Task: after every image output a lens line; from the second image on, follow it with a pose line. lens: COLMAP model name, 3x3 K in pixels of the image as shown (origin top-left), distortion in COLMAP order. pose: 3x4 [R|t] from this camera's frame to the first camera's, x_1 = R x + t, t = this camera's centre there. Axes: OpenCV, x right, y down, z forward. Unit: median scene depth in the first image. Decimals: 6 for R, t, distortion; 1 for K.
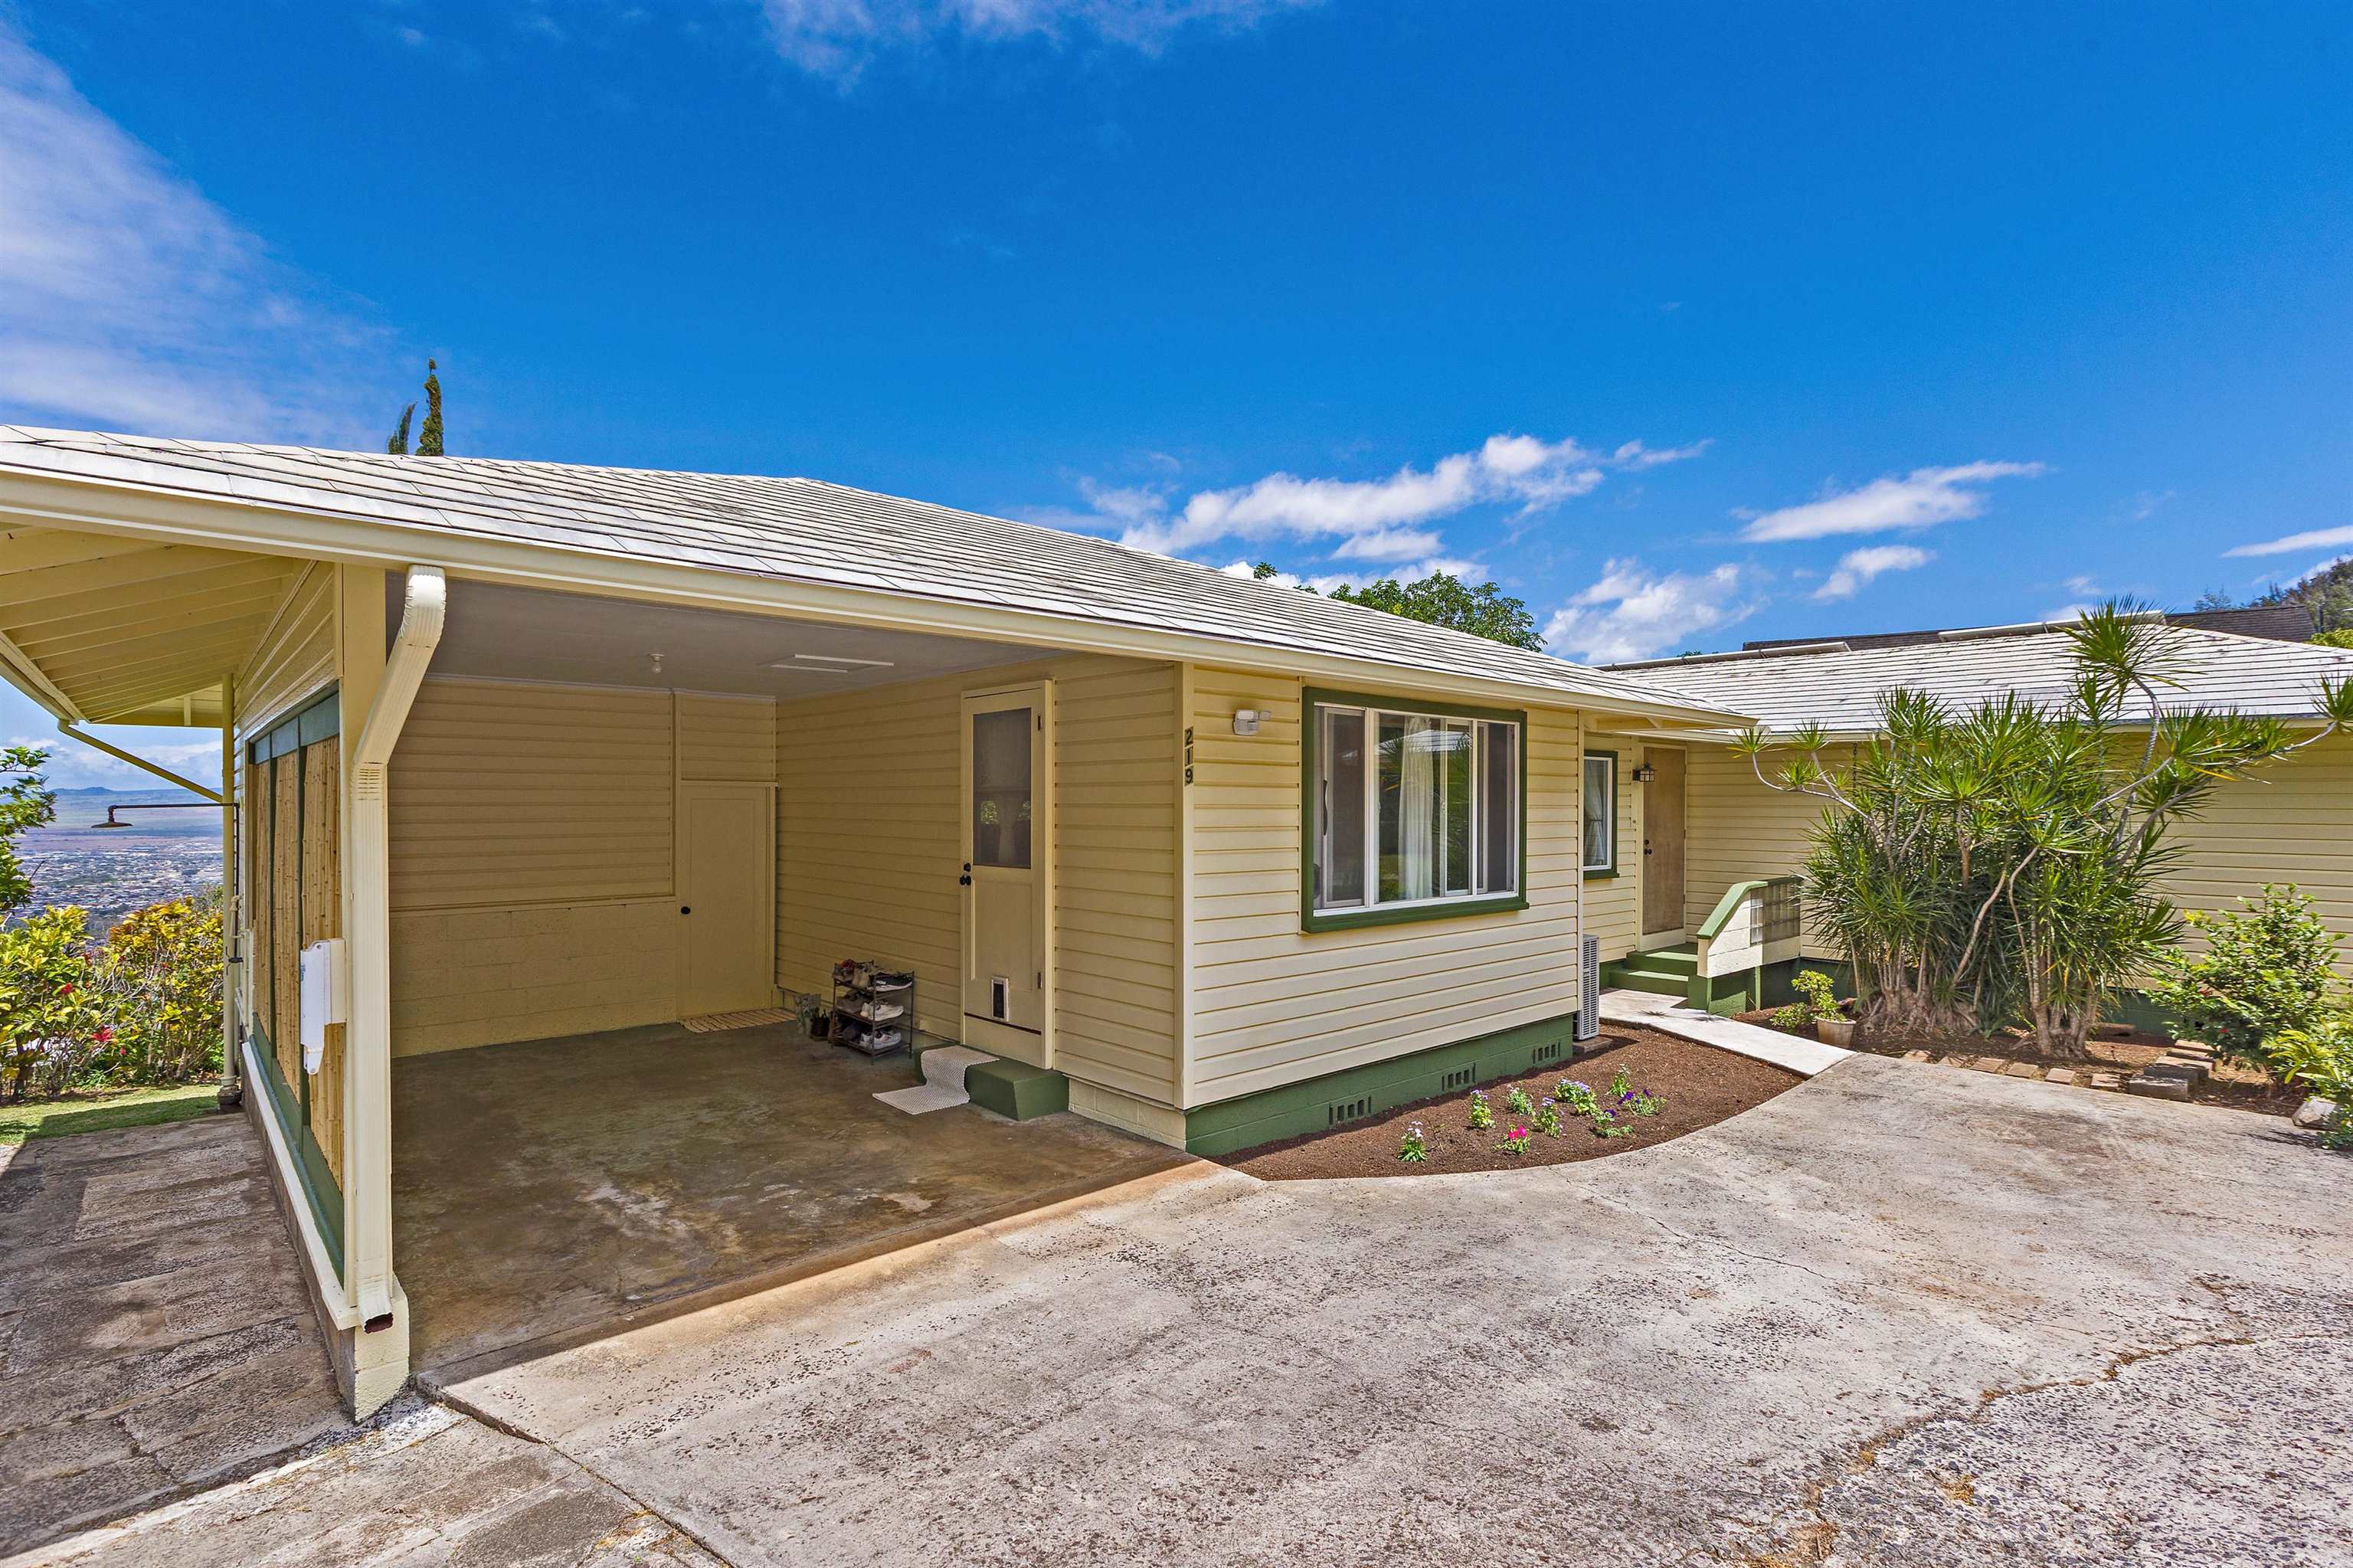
lens RADIAL K [[1085.9, 0, 1195.3], [0, 1085.9, 822.8], [0, 0, 1]] dist [0.010974, -0.002728]
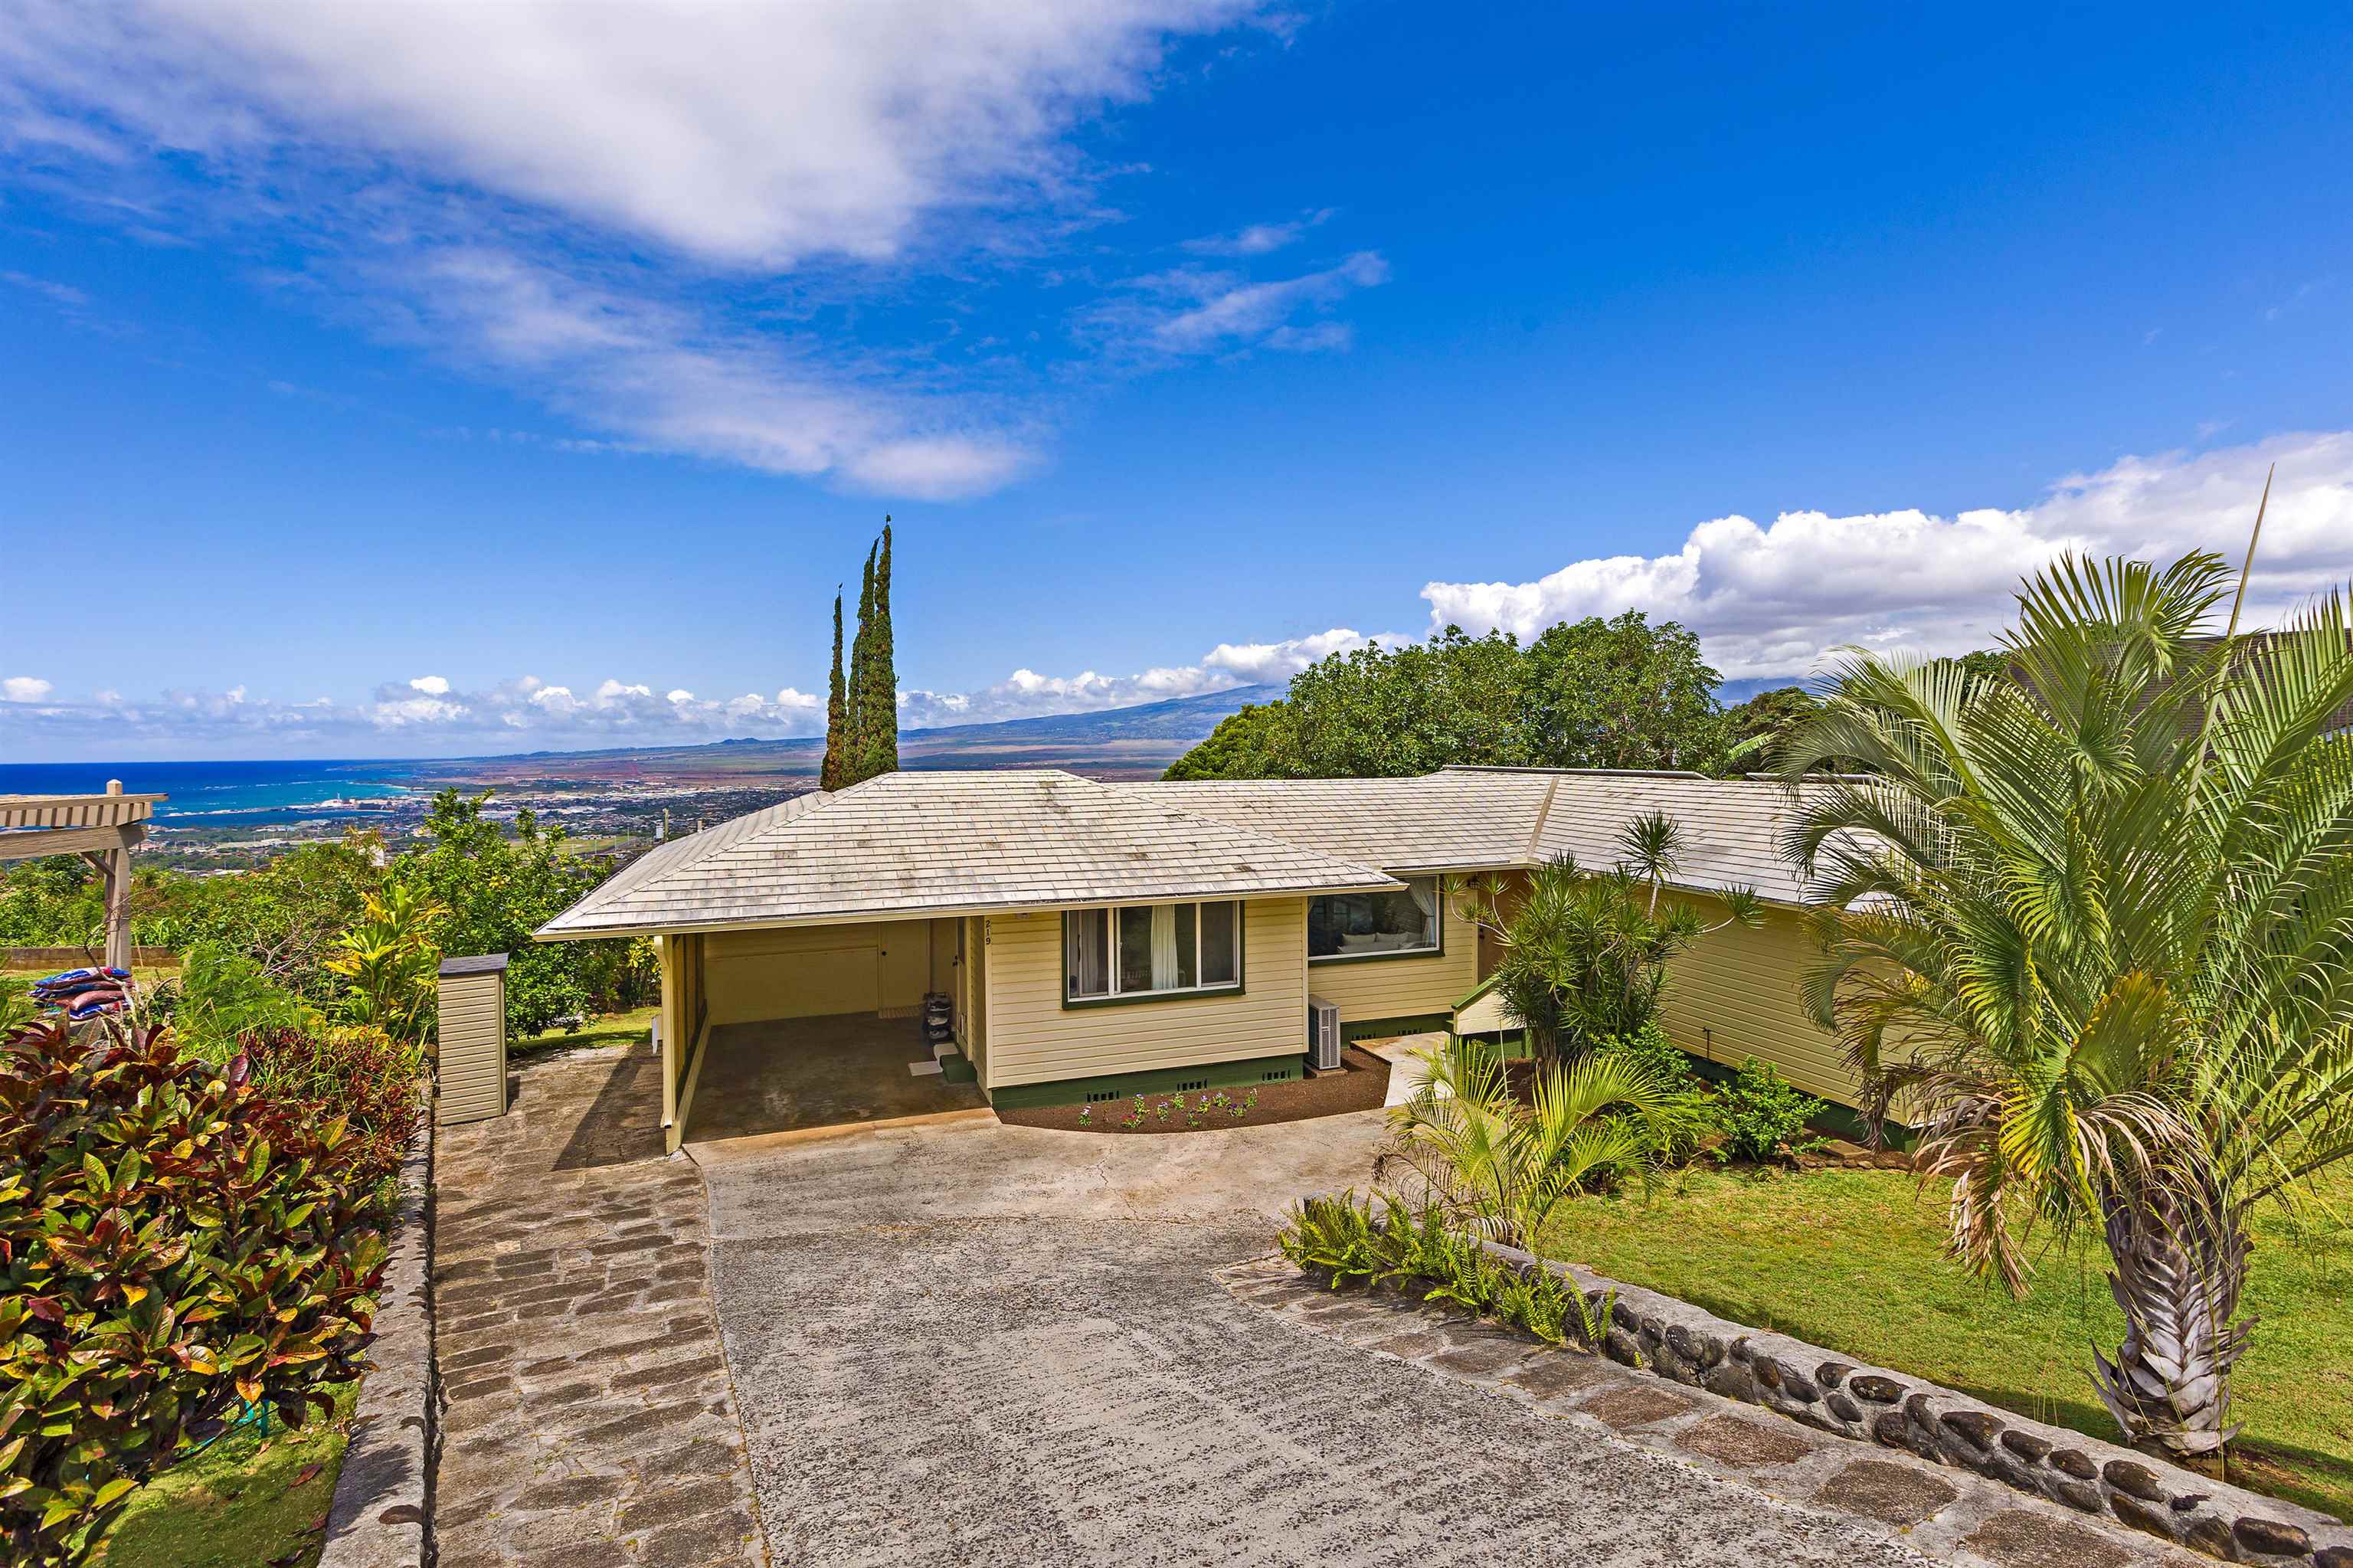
lens RADIAL K [[1085.9, 0, 1188.3], [0, 1085.9, 775.1], [0, 0, 1]] dist [0.010974, -0.002728]
pose [[0.918693, 0.000973, -0.394971, 1.144192], [0.004632, 0.999902, 0.013238, -0.374502], [0.394945, -0.013992, 0.918598, -0.811904]]
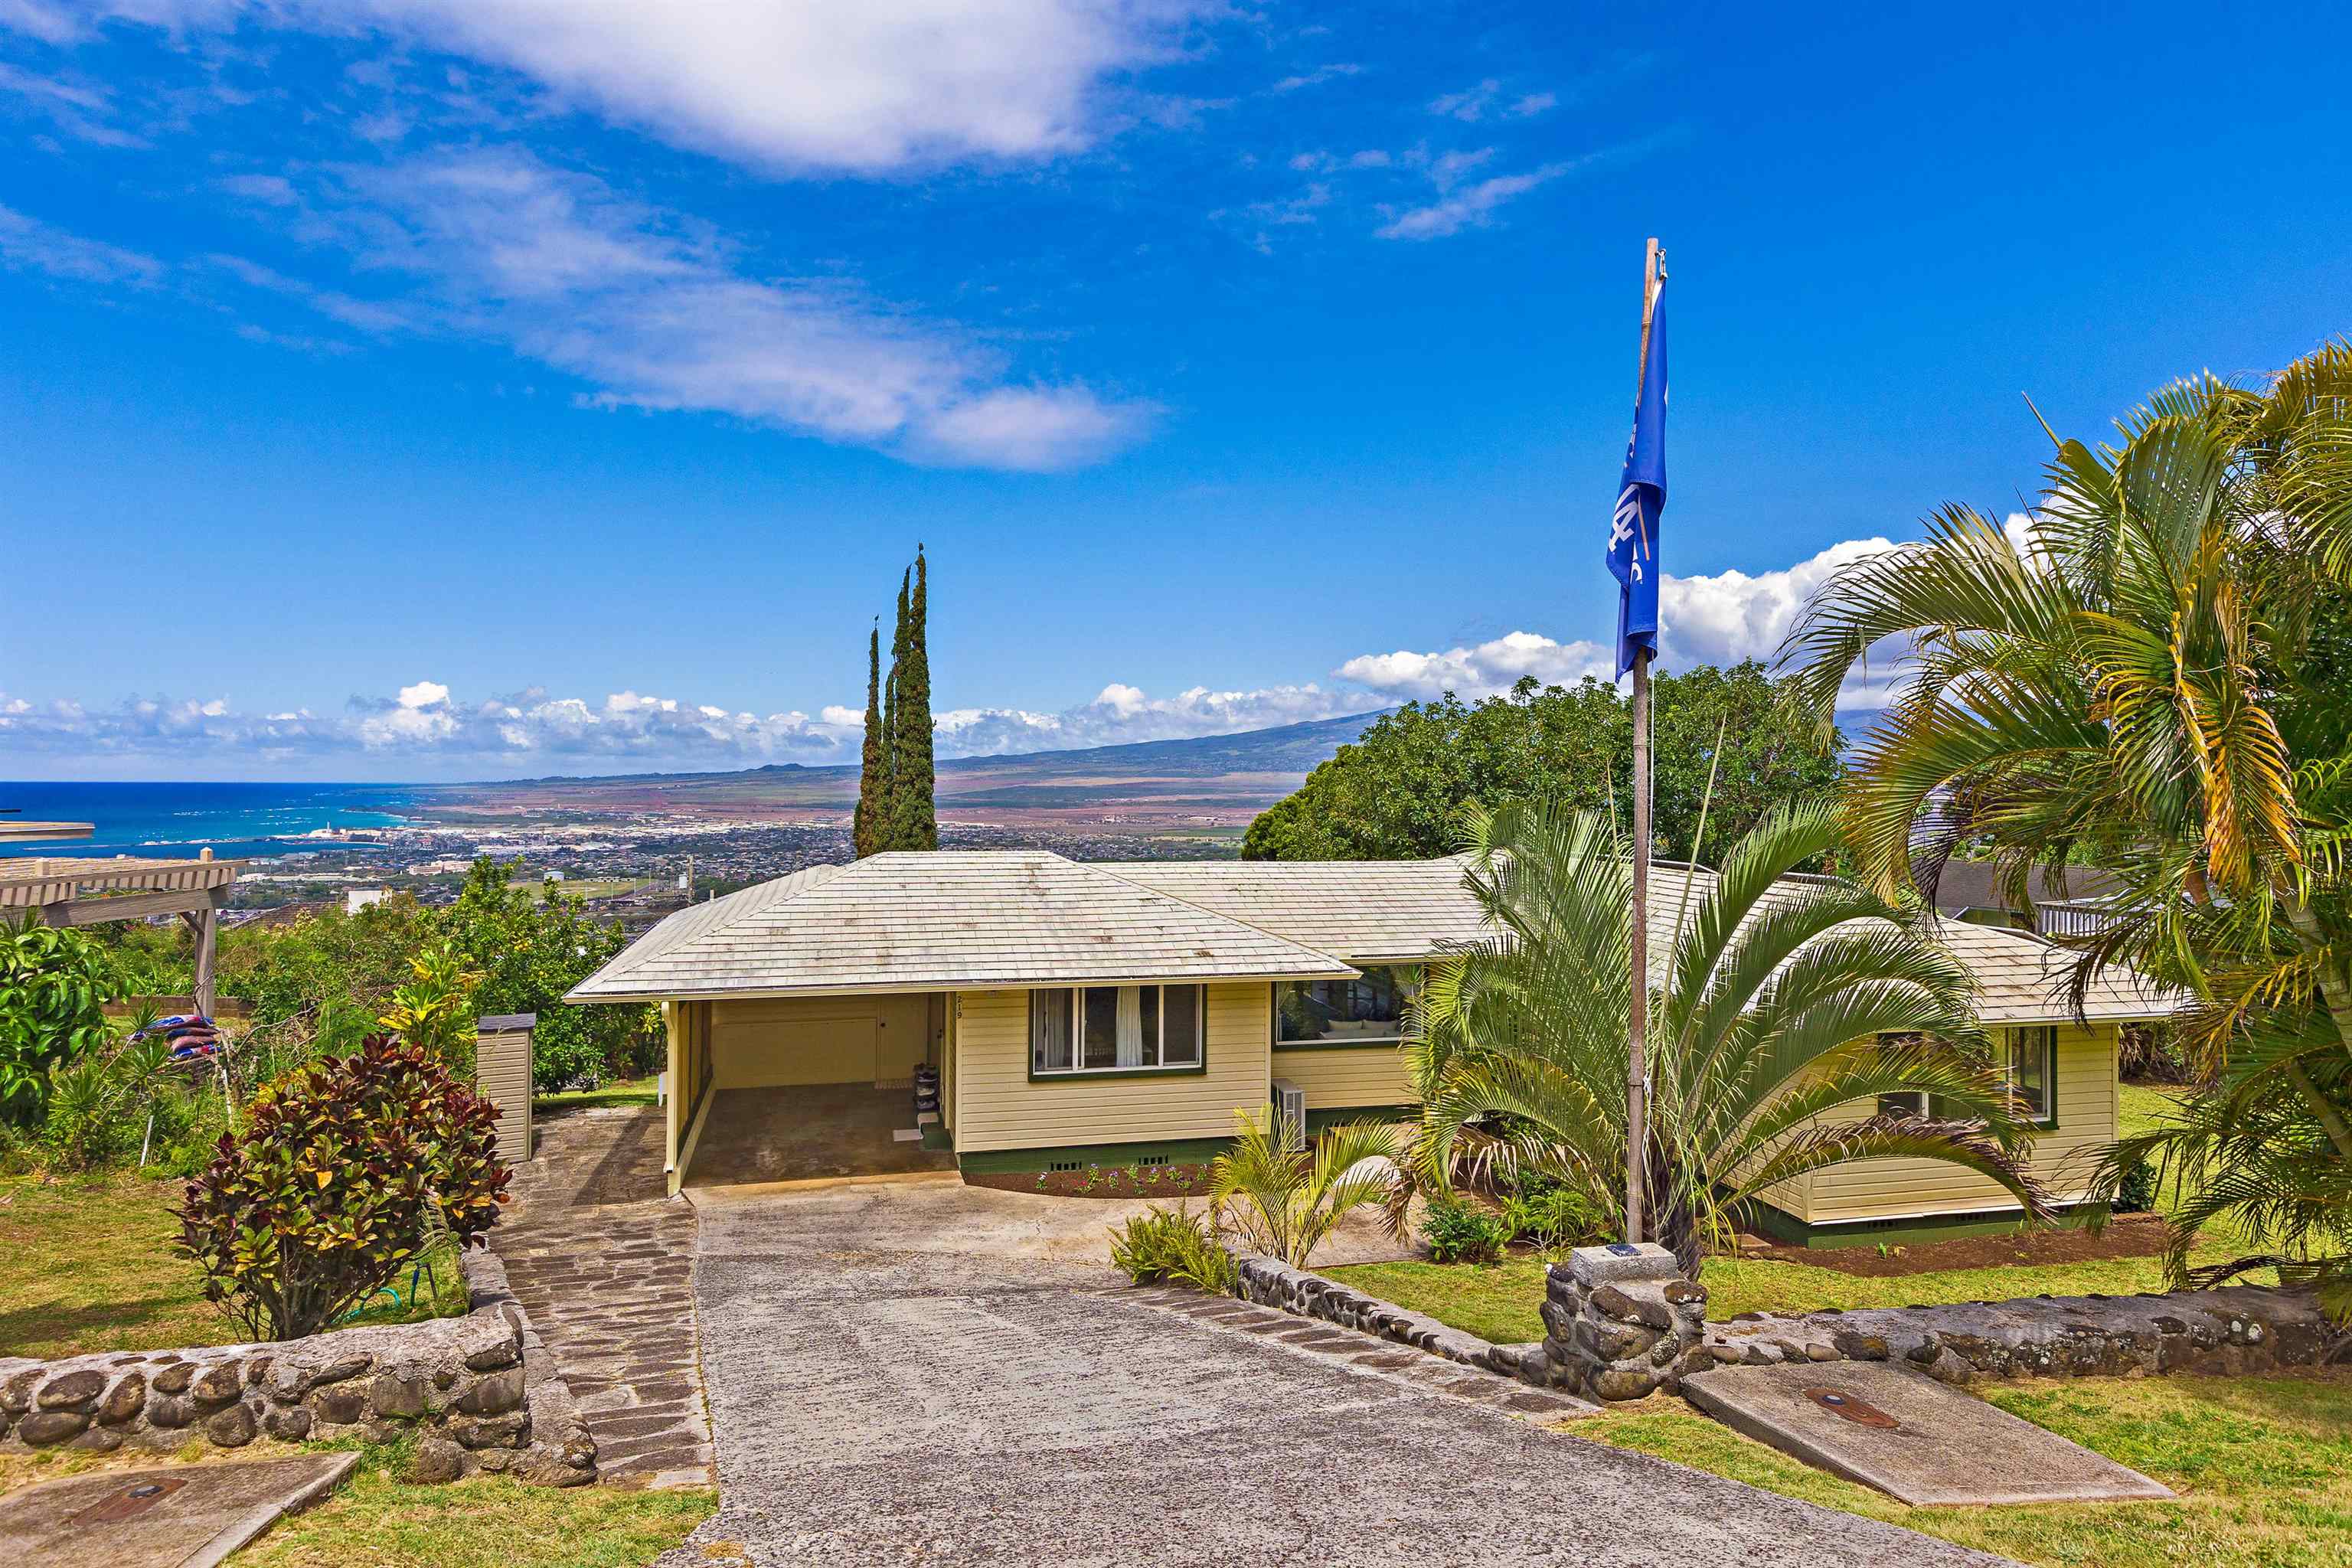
lens RADIAL K [[1349.5, 0, 1180.9], [0, 1349.5, 789.3], [0, 0, 1]] dist [0.022602, 0.000028]
pose [[0.873488, 0.006099, -0.486808, 1.715268], [-0.010524, 0.999924, -0.006355, -0.482975], [0.486733, 0.010674, 0.873486, -1.268254]]
